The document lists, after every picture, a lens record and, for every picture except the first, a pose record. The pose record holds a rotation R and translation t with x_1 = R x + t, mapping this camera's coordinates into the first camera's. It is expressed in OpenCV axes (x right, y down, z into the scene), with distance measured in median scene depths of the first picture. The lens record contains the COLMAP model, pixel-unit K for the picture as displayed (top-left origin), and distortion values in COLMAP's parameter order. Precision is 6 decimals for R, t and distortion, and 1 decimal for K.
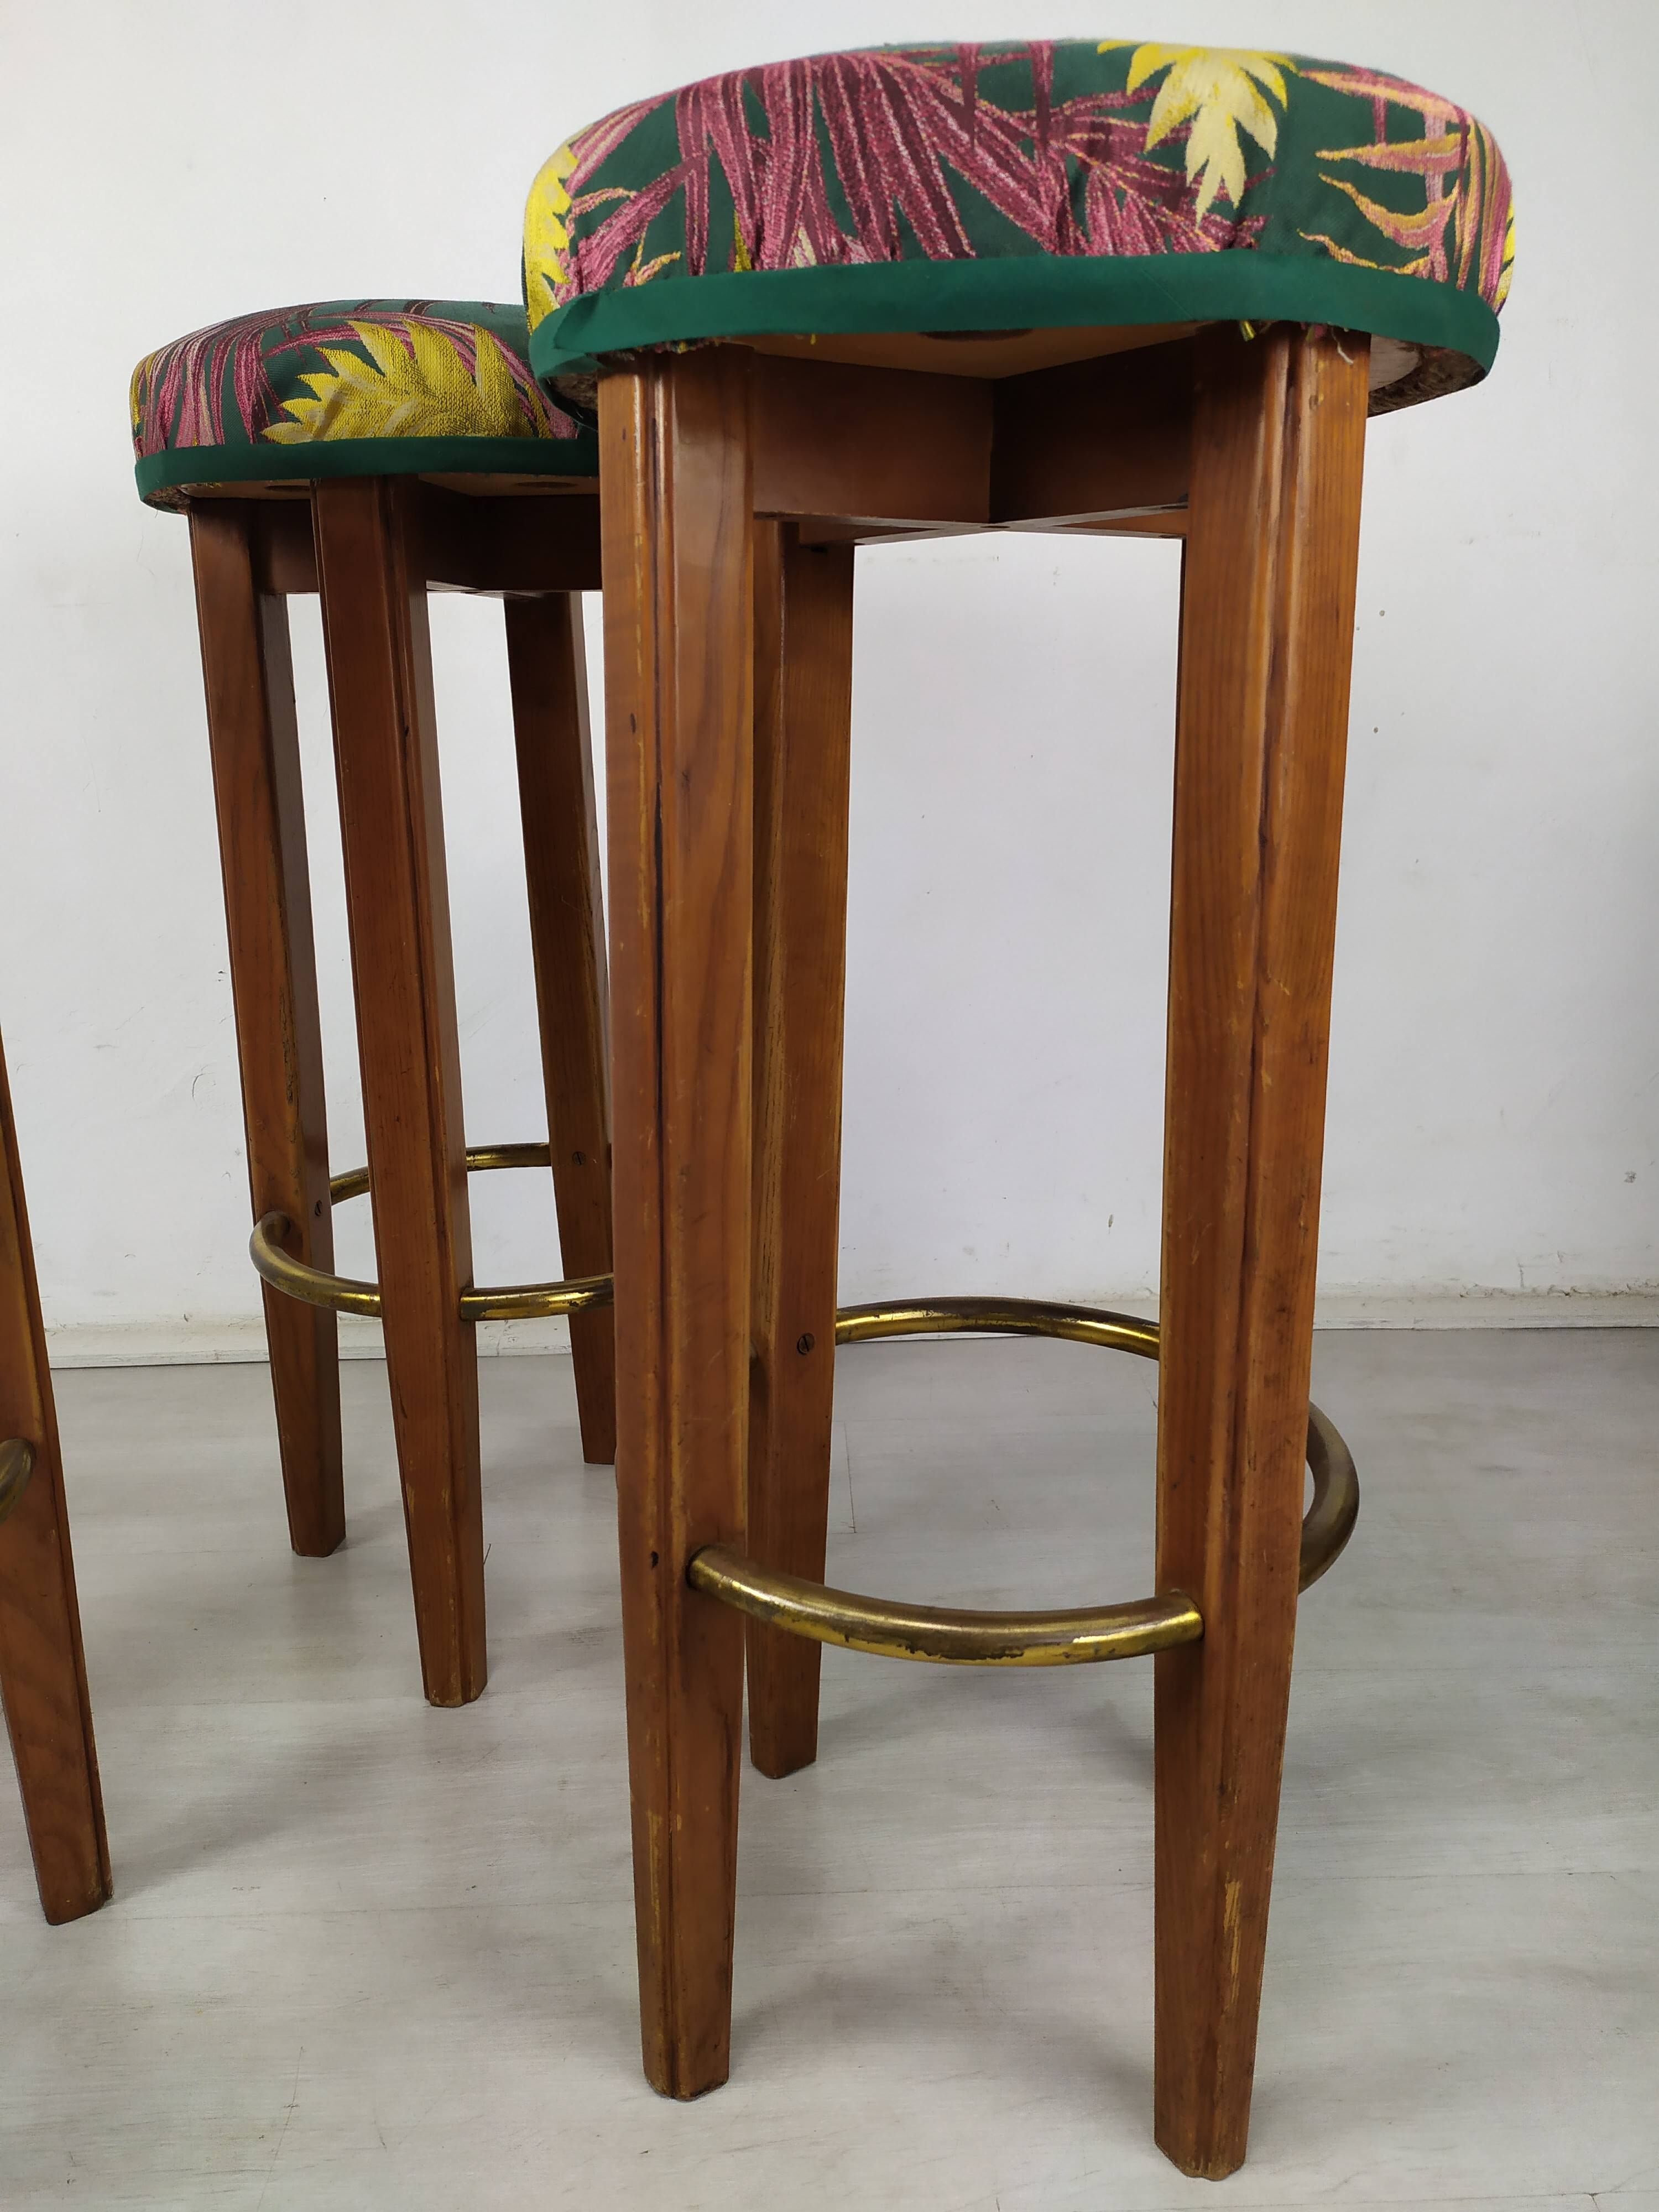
lens RADIAL K [[1673.8, 0, 802.2], [0, 1673.8, 1098.8], [0, 0, 1]] dist [0.055879, -0.064796]
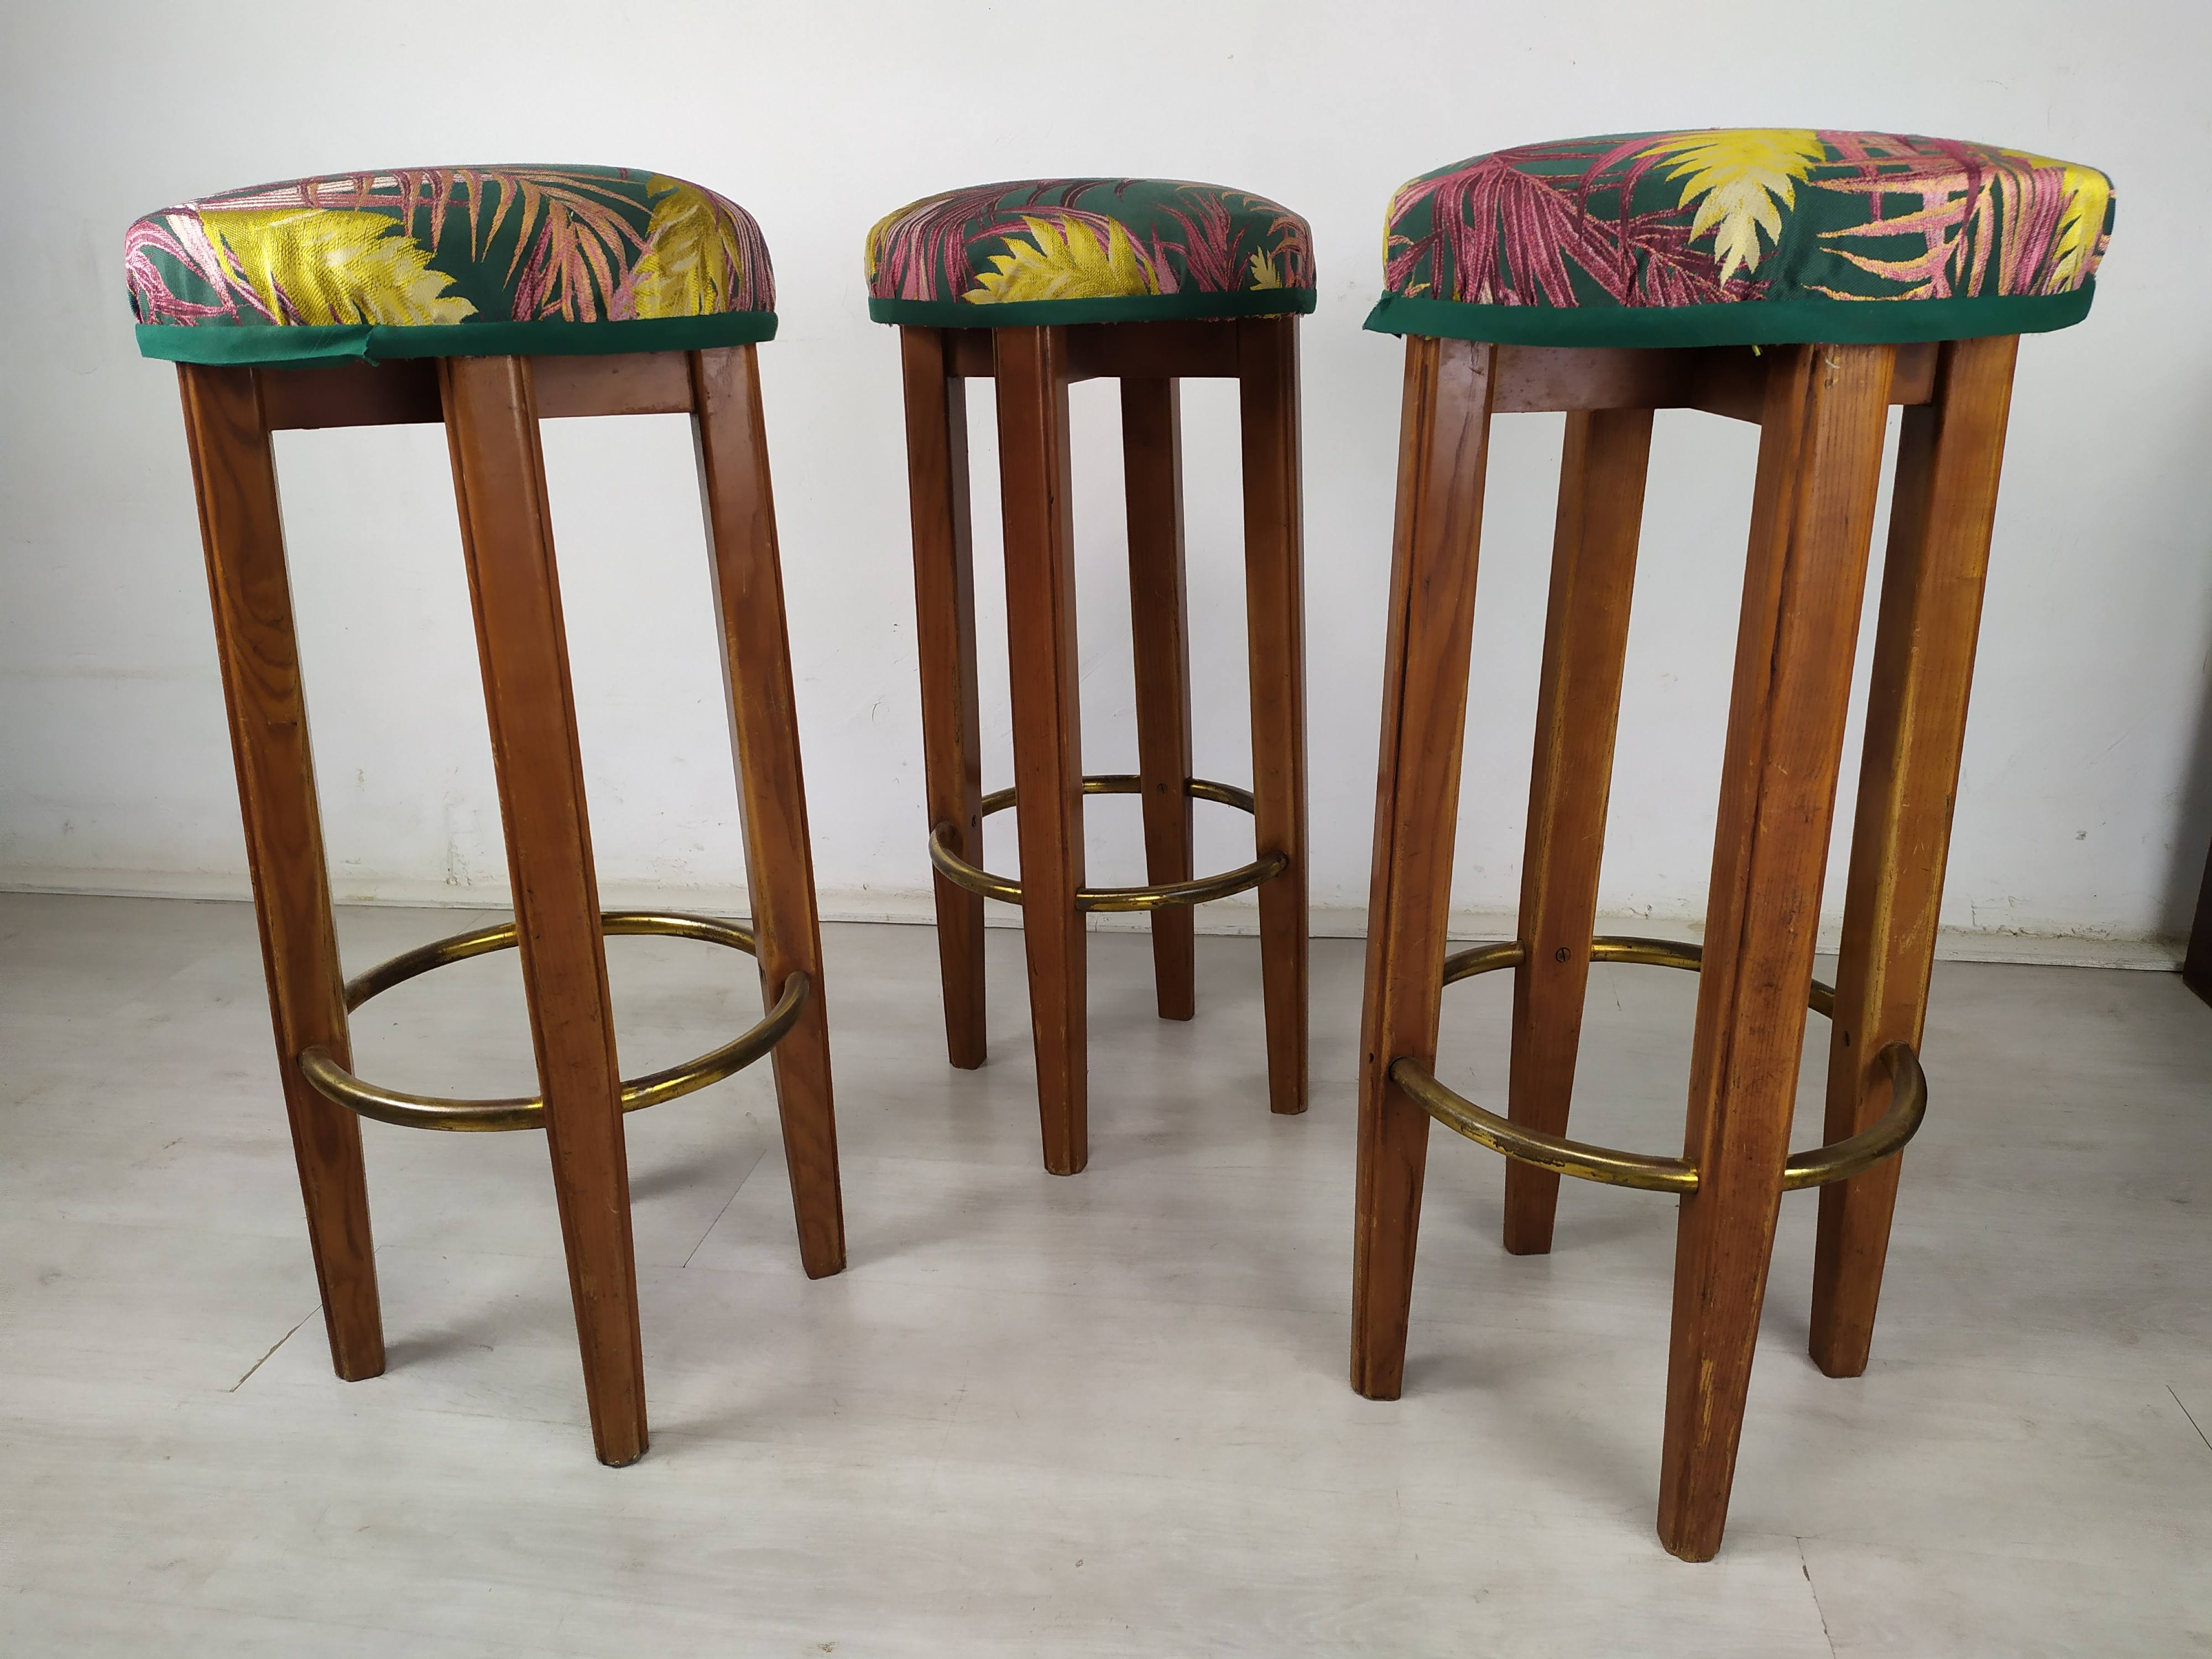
lens RADIAL K [[1673.8, 0, 1112.9], [0, 1673.8, 833.5], [0, 0, 1]] dist [0.055879, -0.064796]
pose [[0.855635, 0.166521, -0.490061, 0.589614], [-0.116543, 0.984502, 0.131050, -0.154556], [0.504288, -0.055018, 0.861781, -0.645606]]
